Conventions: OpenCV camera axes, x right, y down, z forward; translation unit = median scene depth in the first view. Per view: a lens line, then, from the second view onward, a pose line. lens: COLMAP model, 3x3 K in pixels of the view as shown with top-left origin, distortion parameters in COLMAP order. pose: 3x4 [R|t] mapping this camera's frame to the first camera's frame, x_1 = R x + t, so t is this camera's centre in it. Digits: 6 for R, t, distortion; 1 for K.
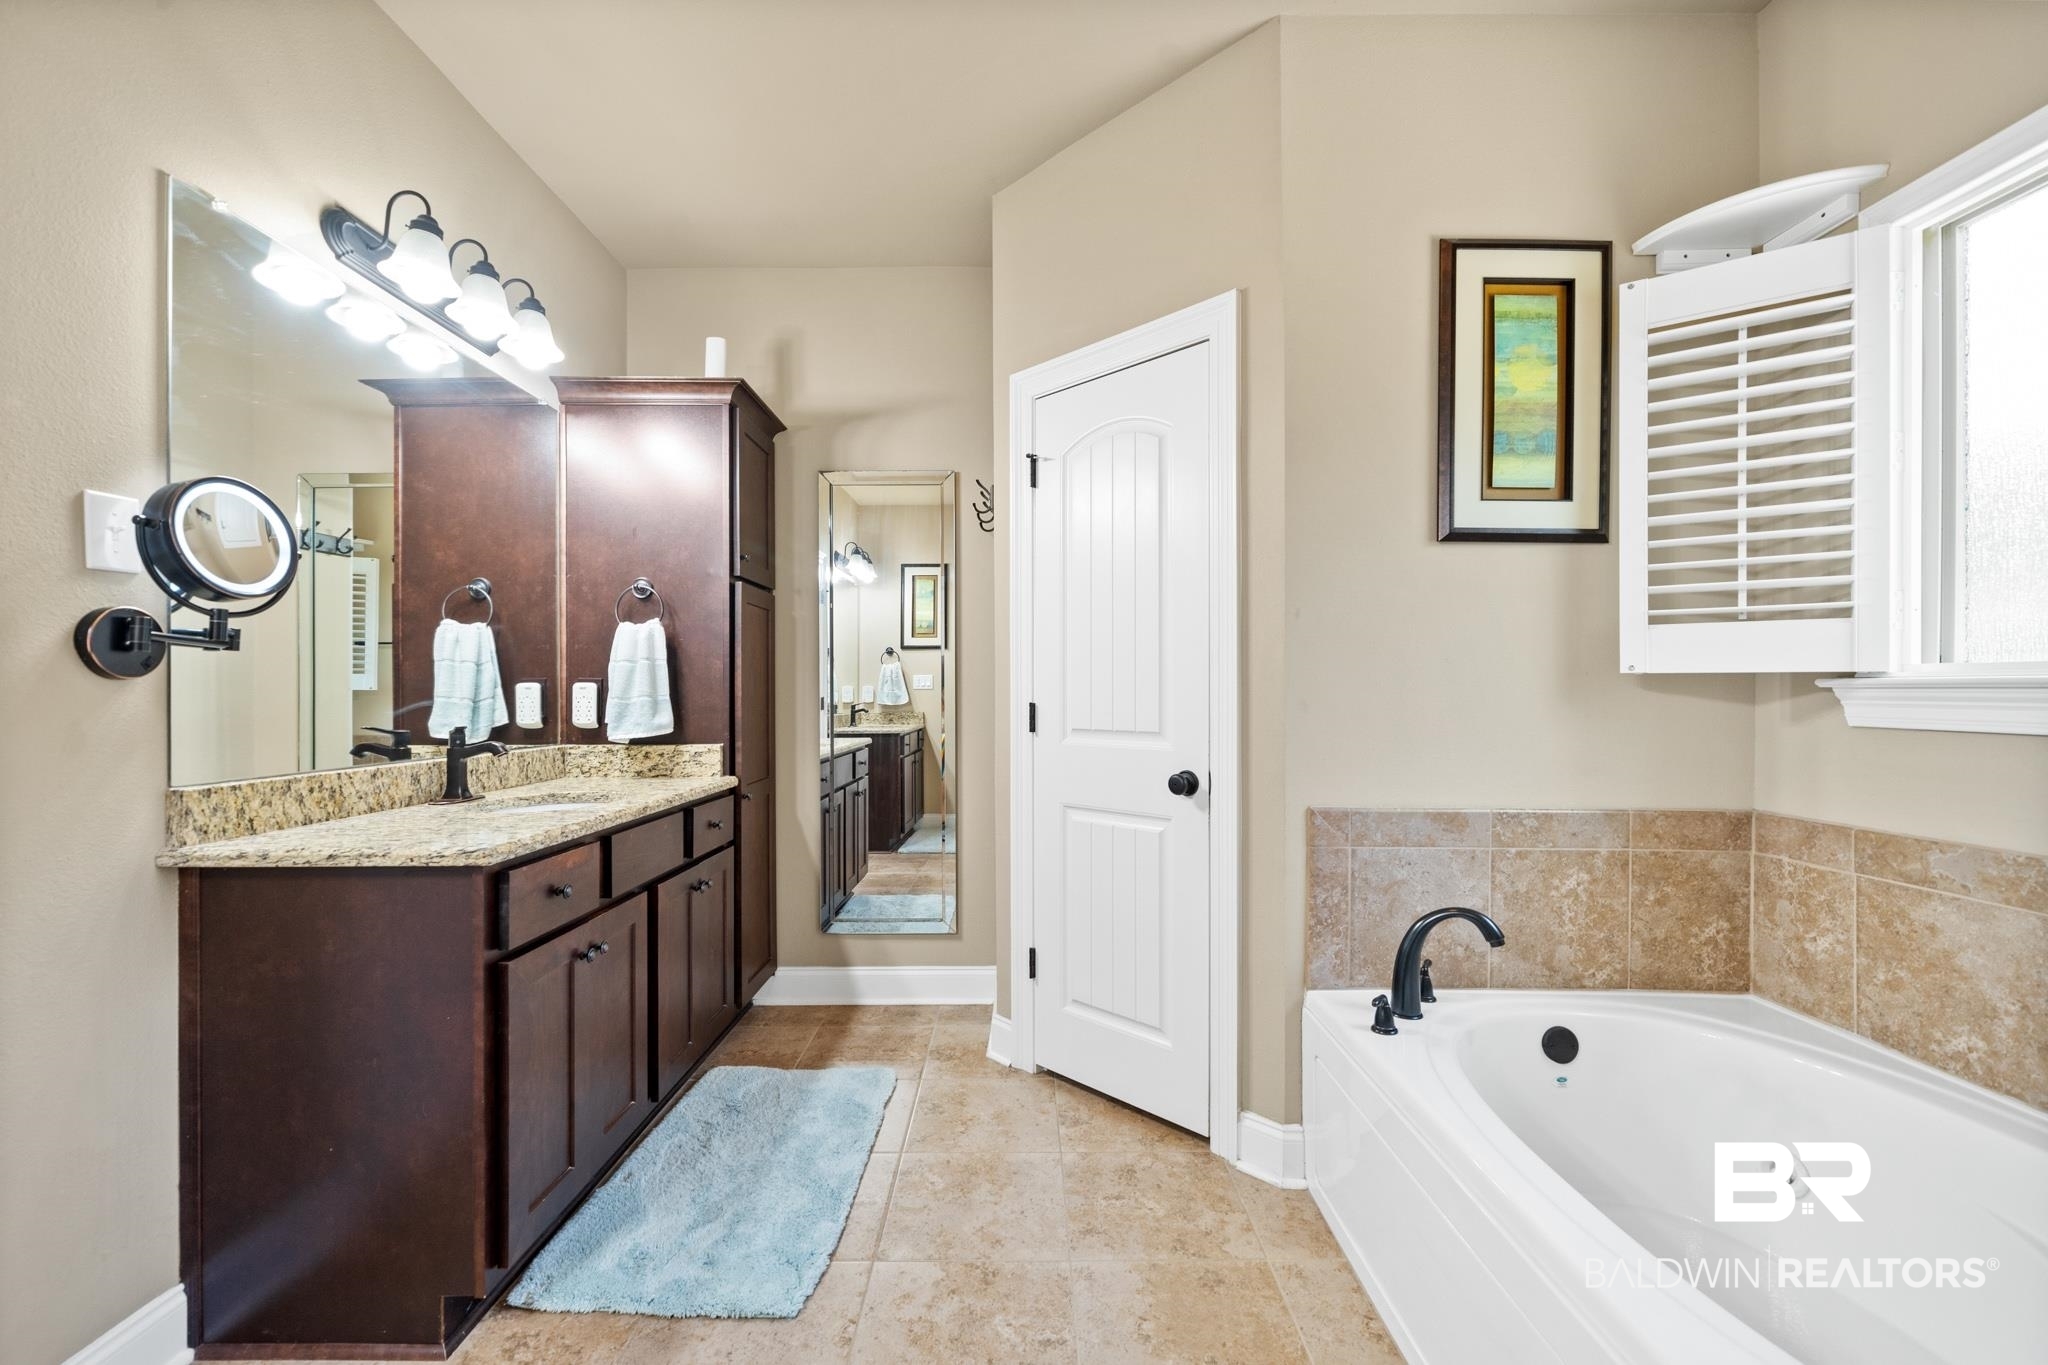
lens RADIAL K [[820.7, 0, 1018.6], [0, 820.7, 695.4], [0, 0, 1]] dist [0.000205, 0.000058]
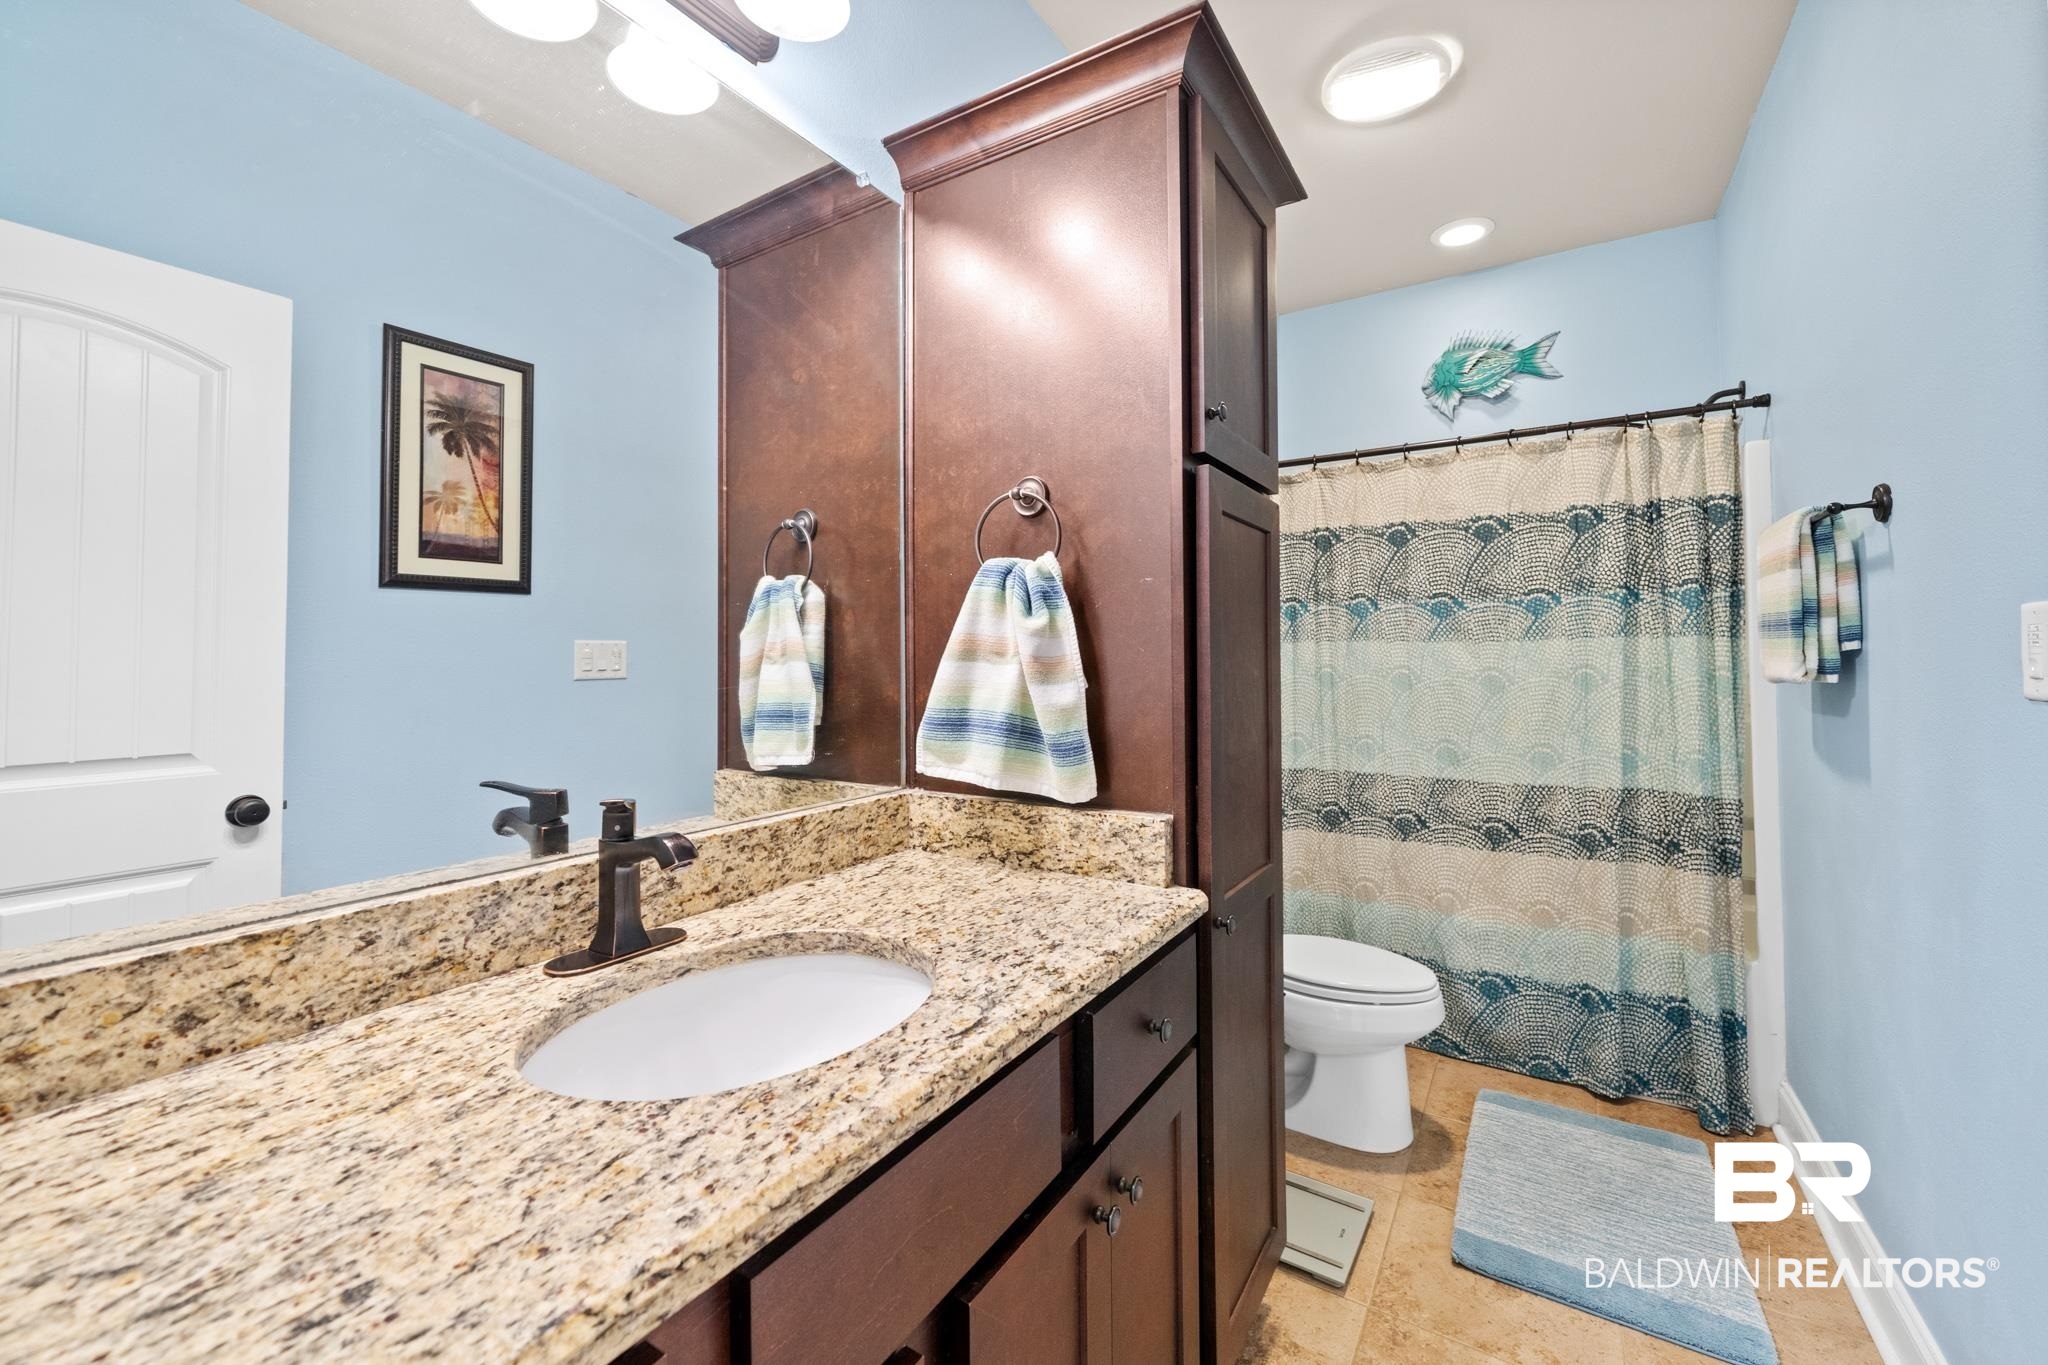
lens RADIAL K [[776.0, 0, 1024.0], [0, 776.0, 682.5], [0, 0, 1]] dist [-0.001318, -0.000056]
pose [[0.844399, 0.002020, -0.535711, -0.199780], [0.022430, 0.998983, 0.039121, -0.030718], [0.535245, -0.045050, 0.843495, 0.595195]]
